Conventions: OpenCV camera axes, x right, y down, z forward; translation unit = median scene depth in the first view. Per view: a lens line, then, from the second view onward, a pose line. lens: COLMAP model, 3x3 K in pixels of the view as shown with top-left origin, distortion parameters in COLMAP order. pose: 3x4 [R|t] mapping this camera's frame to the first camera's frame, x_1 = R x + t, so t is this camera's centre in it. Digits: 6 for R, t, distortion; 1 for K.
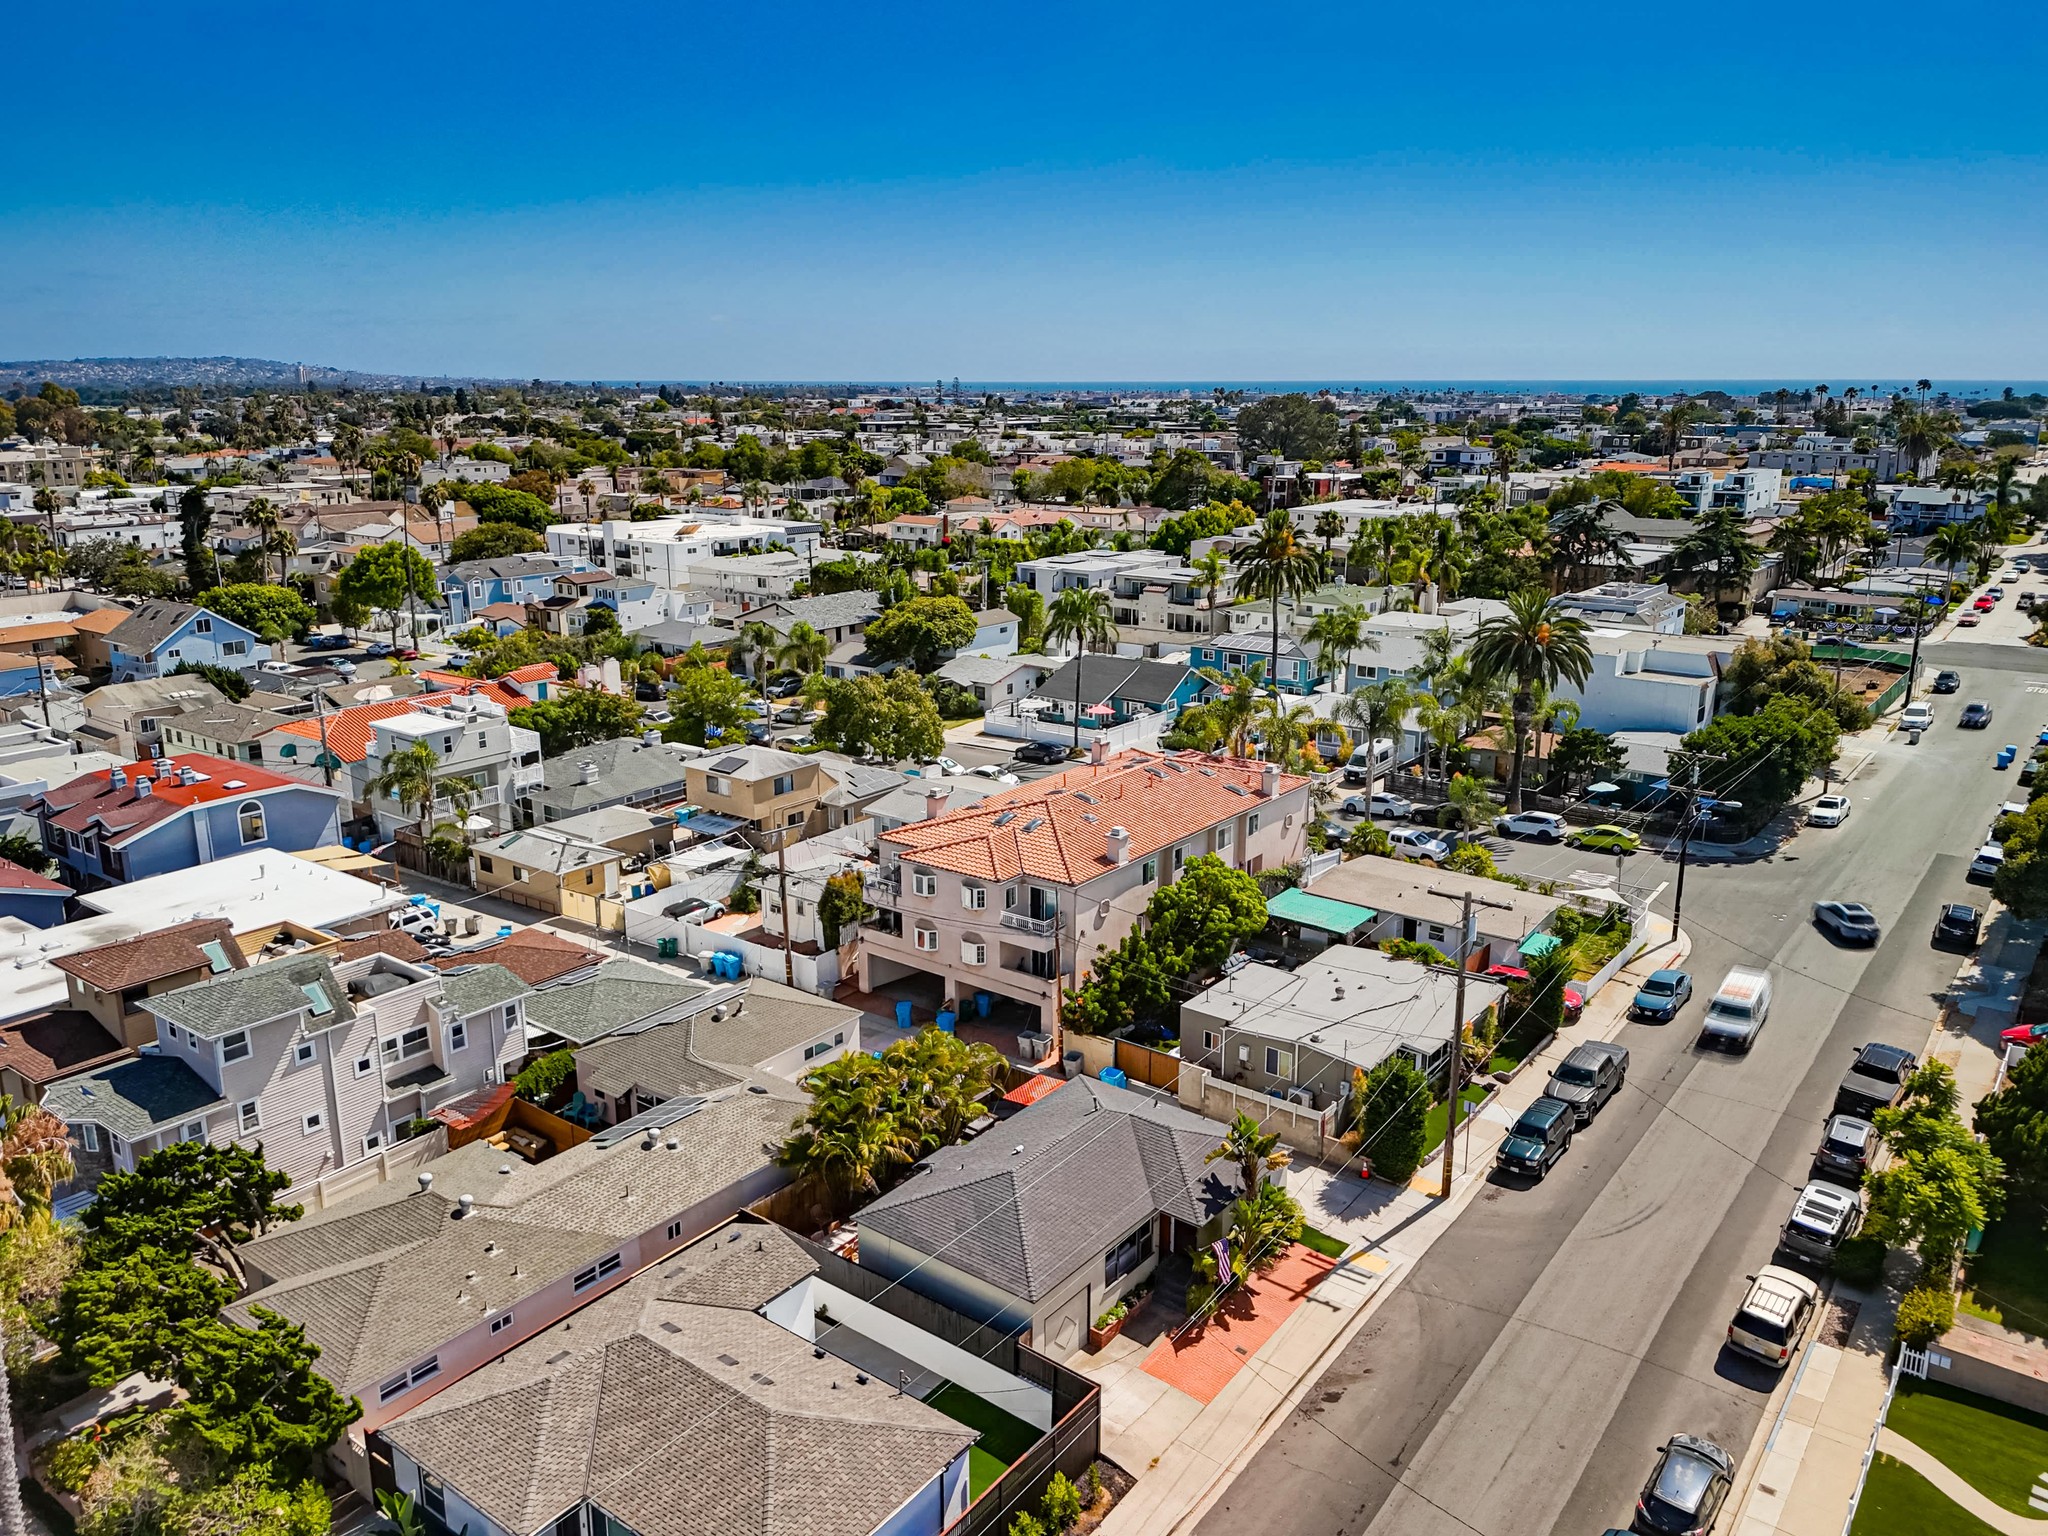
lens RADIAL K [[1510.8, 0, 1024.0], [0, 1510.8, 768.0], [0, 0, 1]] dist [0.080221, -0.068302]
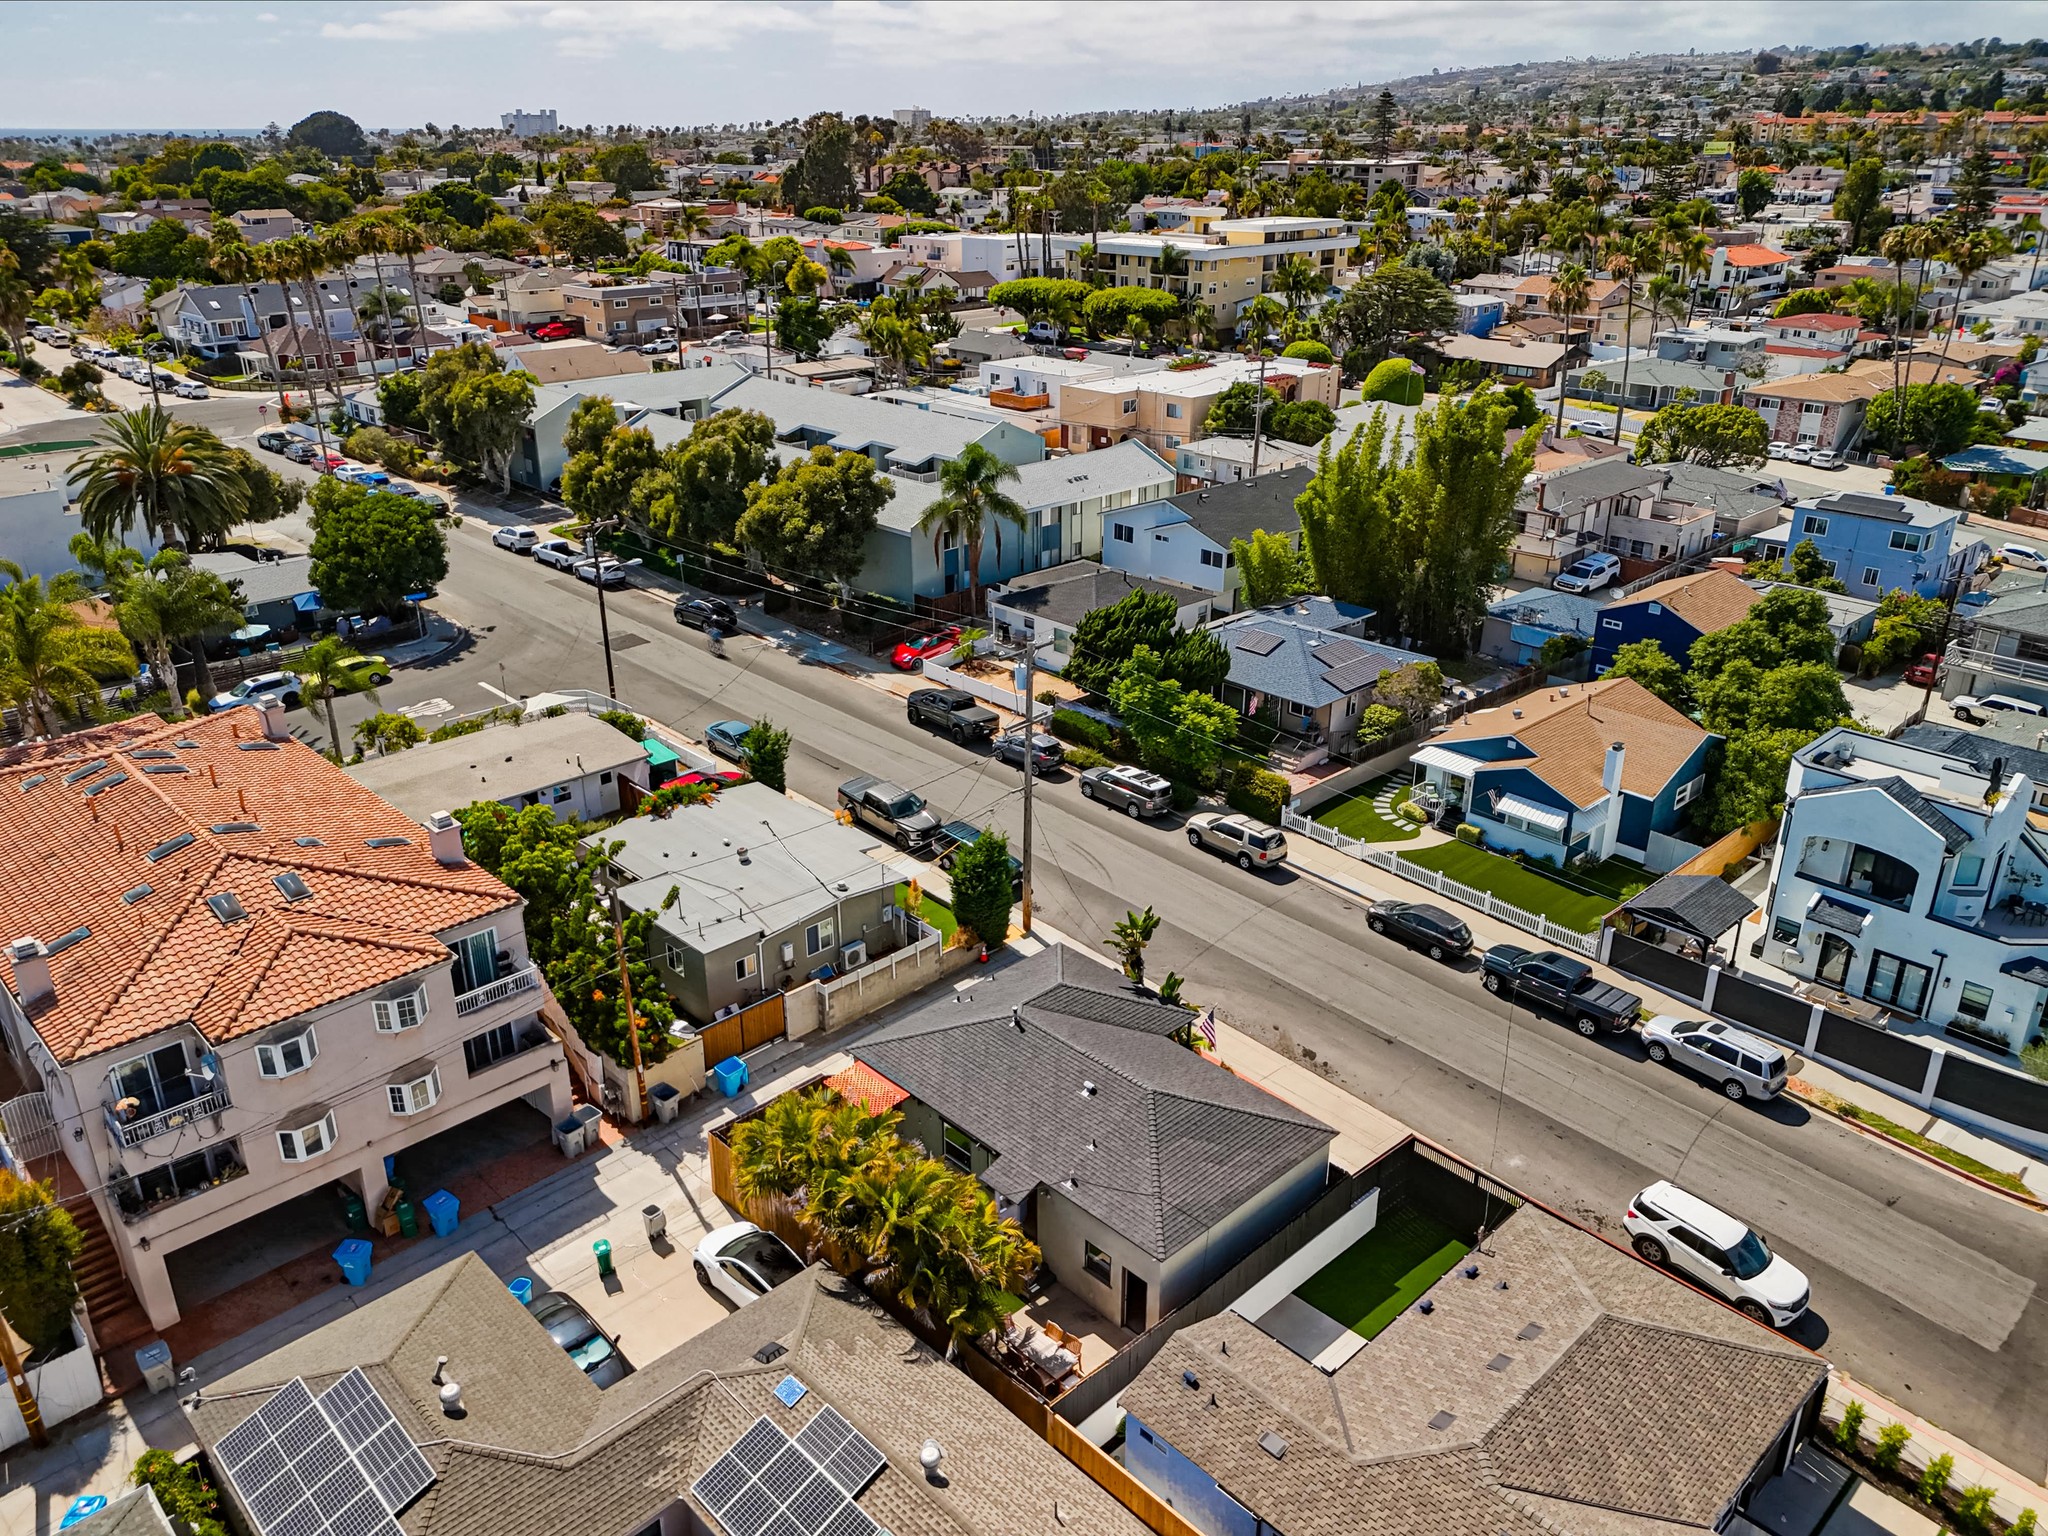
lens RADIAL K [[1510.8, 0, 1024.0], [0, 1510.8, 768.0], [0, 0, 1]] dist [0.080221, -0.068302]
pose [[0.157224, -0.392337, 0.906285, -0.456378], [0.258822, 0.901991, 0.345577, -0.133110], [-0.953043, 0.180234, 0.243360, 0.532485]]
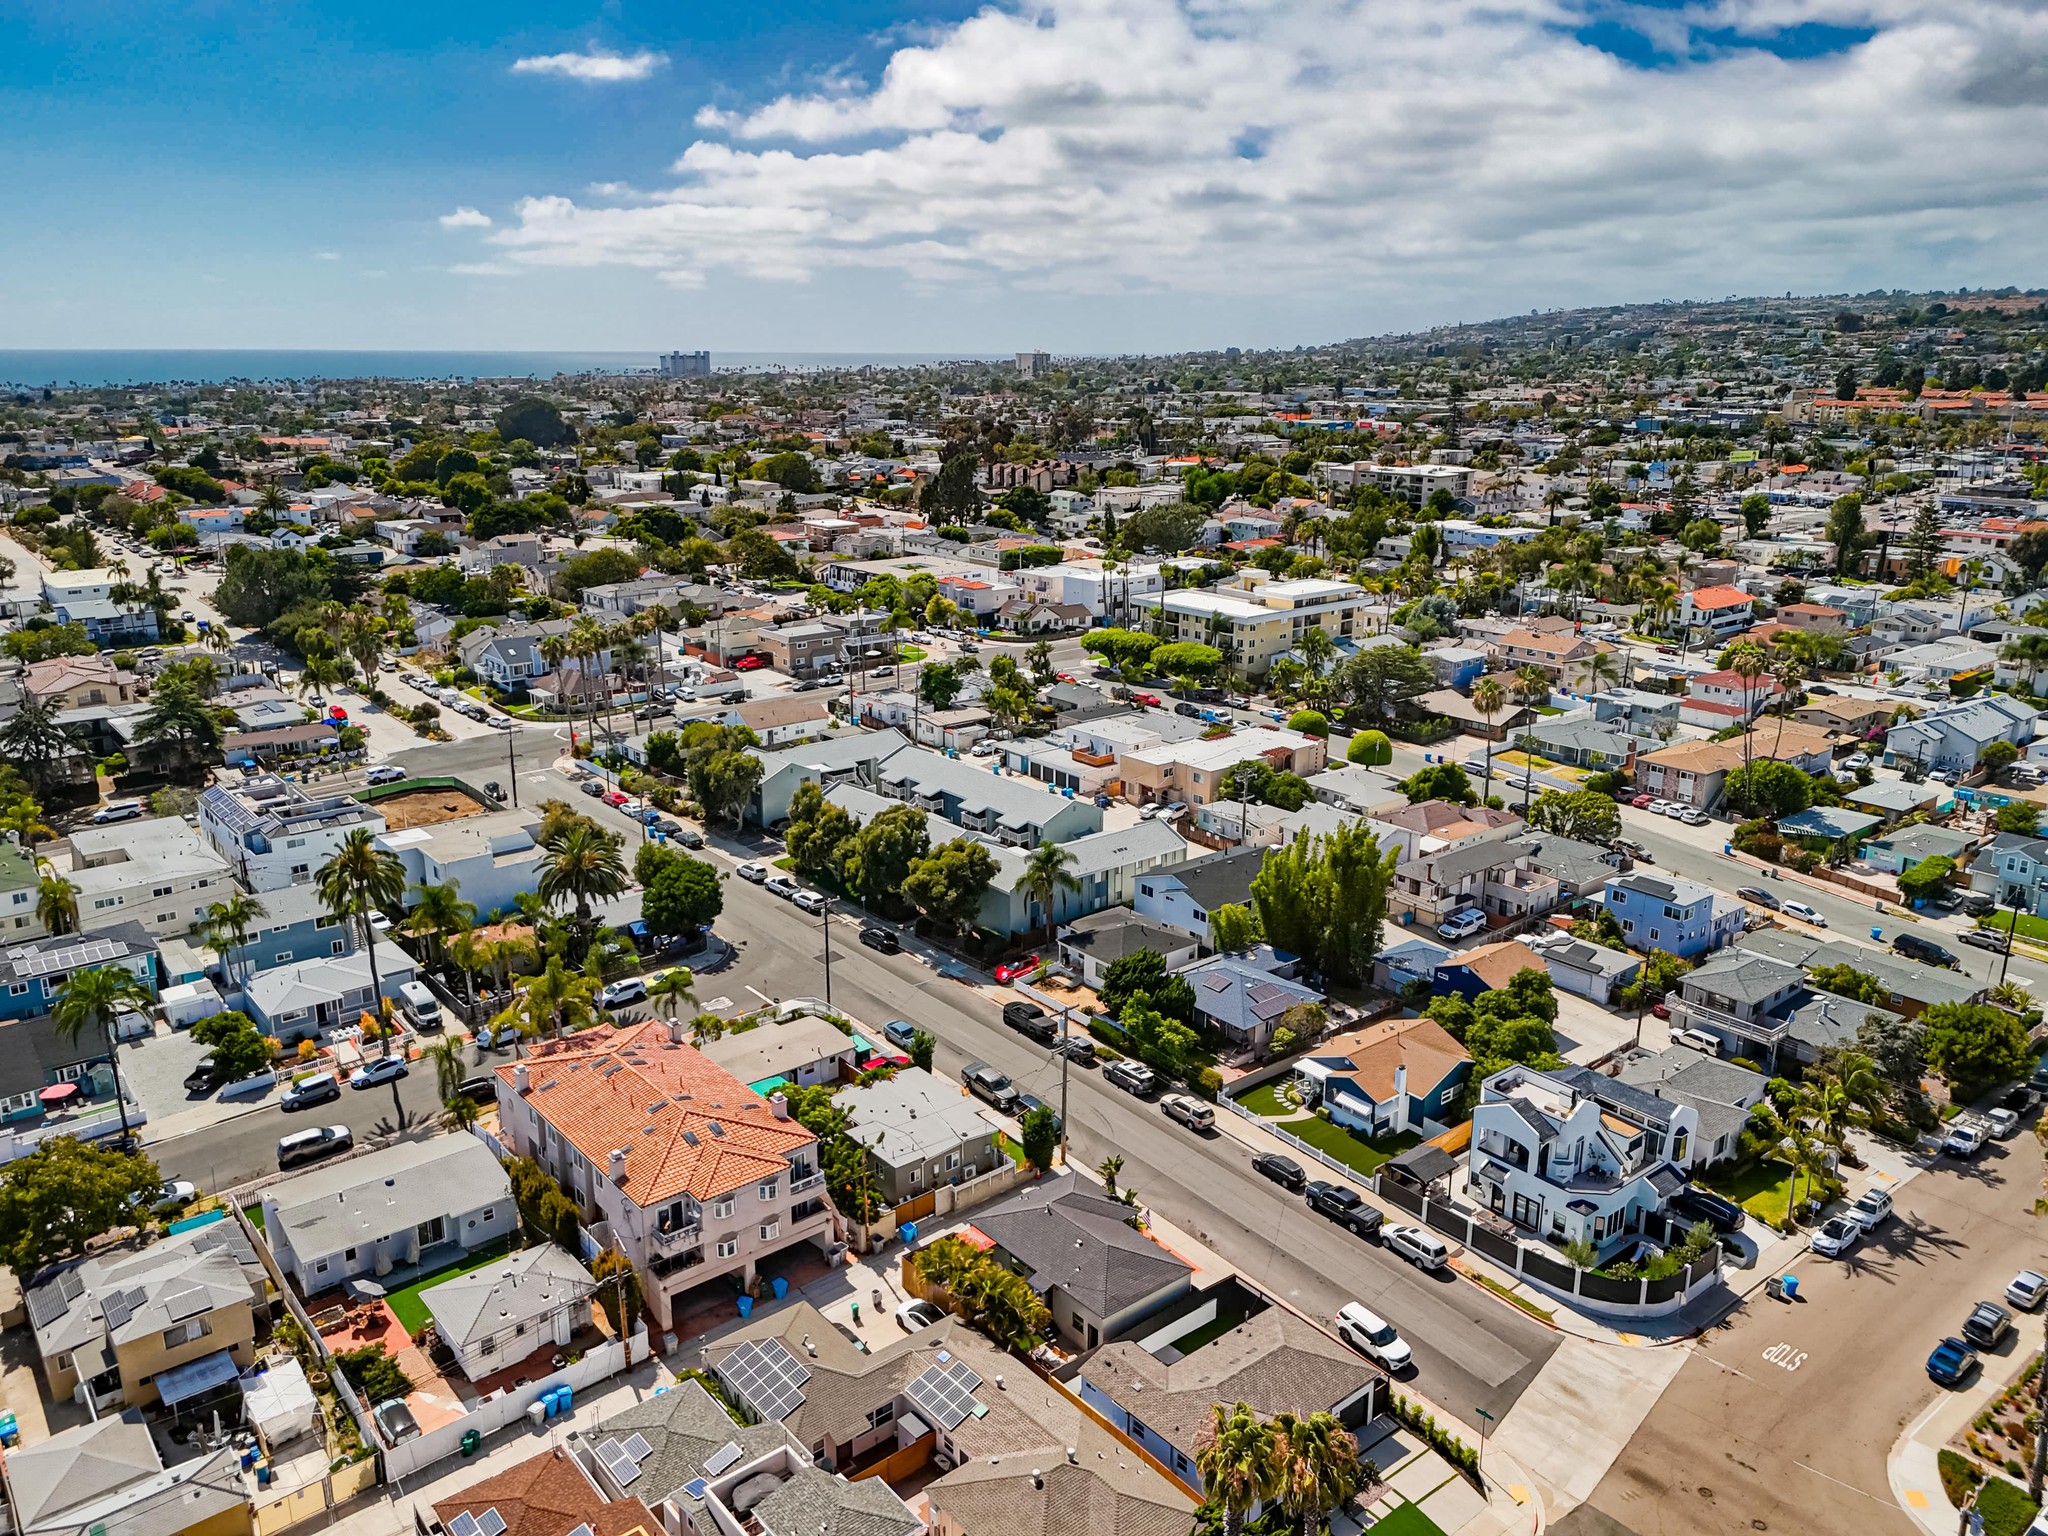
lens RADIAL K [[1506.0, 0, 1033.6], [0, 1506.0, 763.6], [0, 0, 1]] dist [0.099681, -0.173713]
pose [[0.223348, -0.264454, 0.938179, -1.020008], [0.247209, 0.946392, 0.207917, -0.440629], [-0.942870, 0.185489, 0.276750, 0.301488]]
